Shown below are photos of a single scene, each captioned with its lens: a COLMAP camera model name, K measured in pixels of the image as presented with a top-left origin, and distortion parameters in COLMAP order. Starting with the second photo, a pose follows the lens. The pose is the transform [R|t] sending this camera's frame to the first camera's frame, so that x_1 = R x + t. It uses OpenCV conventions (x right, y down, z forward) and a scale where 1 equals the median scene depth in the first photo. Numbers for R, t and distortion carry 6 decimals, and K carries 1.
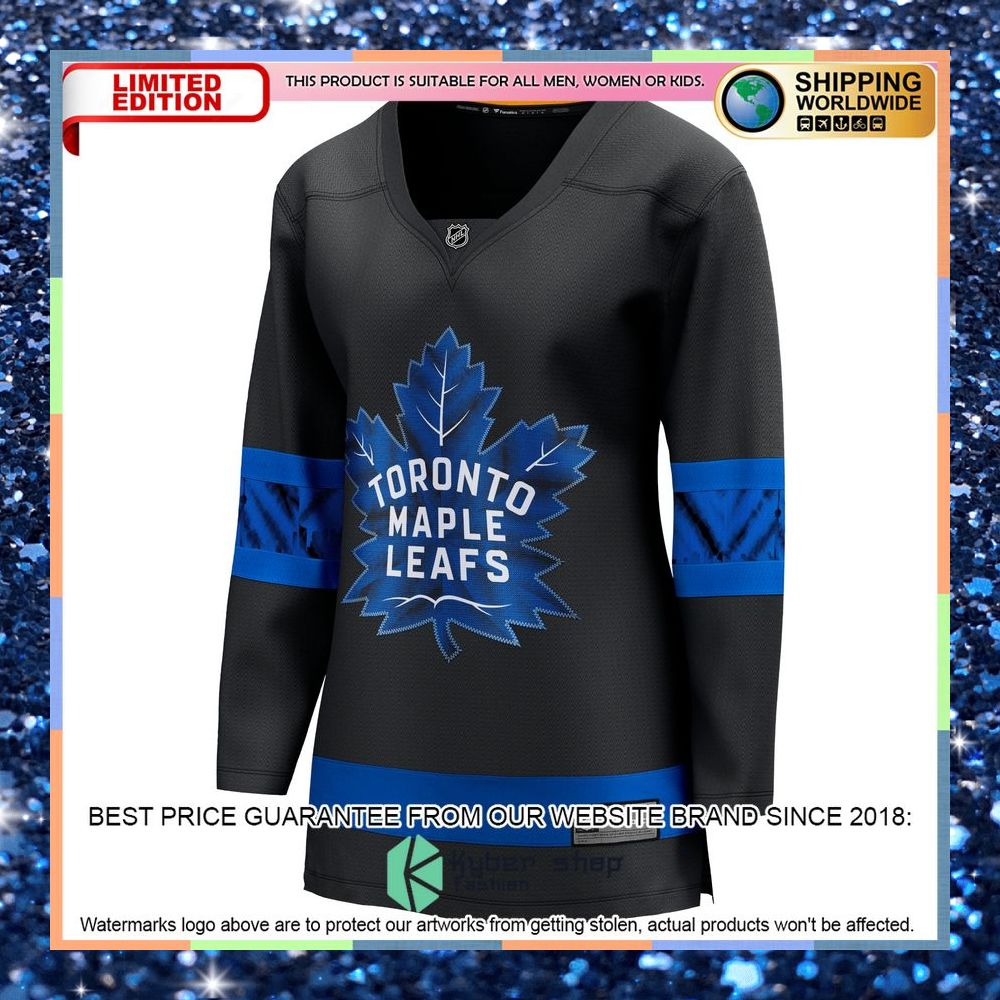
lens RADIAL K [[6171.4, 0, 500.0], [0, 6171.4, 500.0], [0, 0, 1]] dist [0.040987, -3.349789]
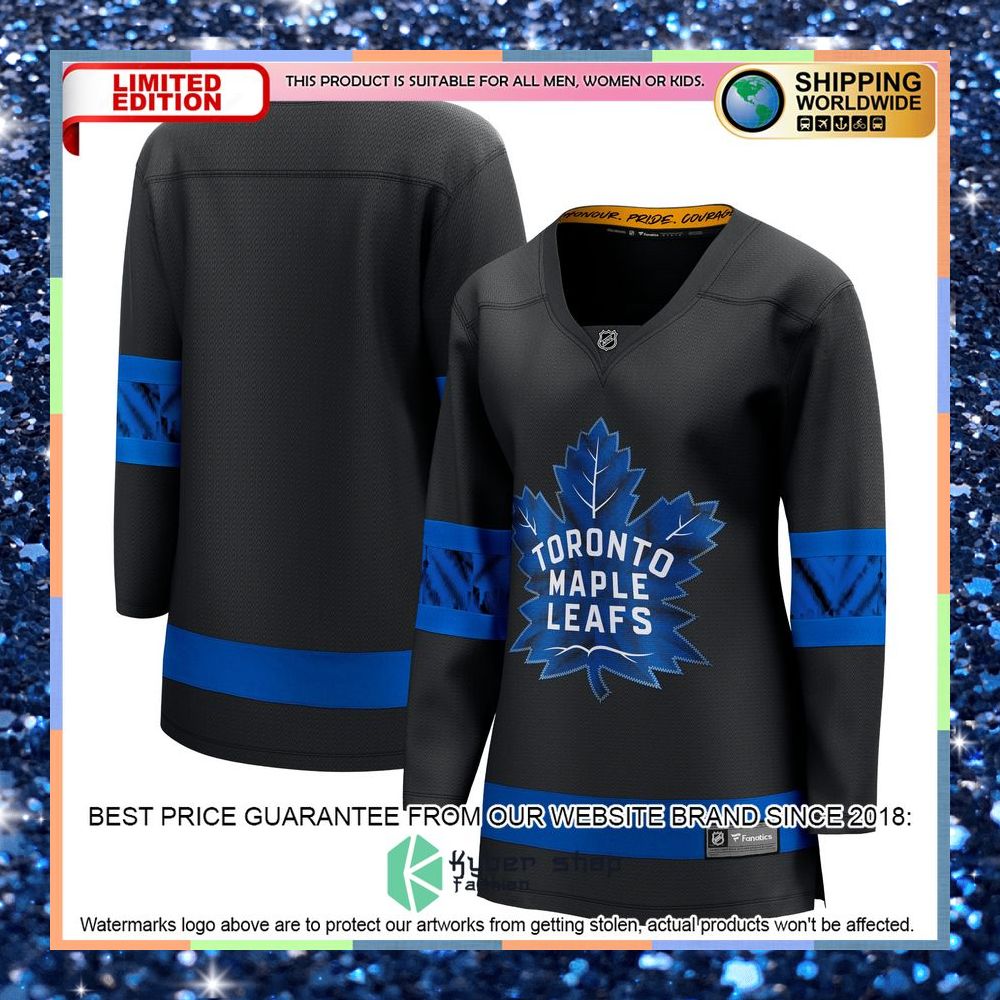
lens RADIAL K [[6171.4, 0, 500.0], [0, 6171.4, 500.0], [0, 0, 1]] dist [0.040987, -3.349789]
pose [[0.999635, -0.000170, -0.027019, 0.004365], [-0.000104, 0.999948, -0.010158, -0.000346], [0.027020, 0.010157, 0.999583, -0.175716]]
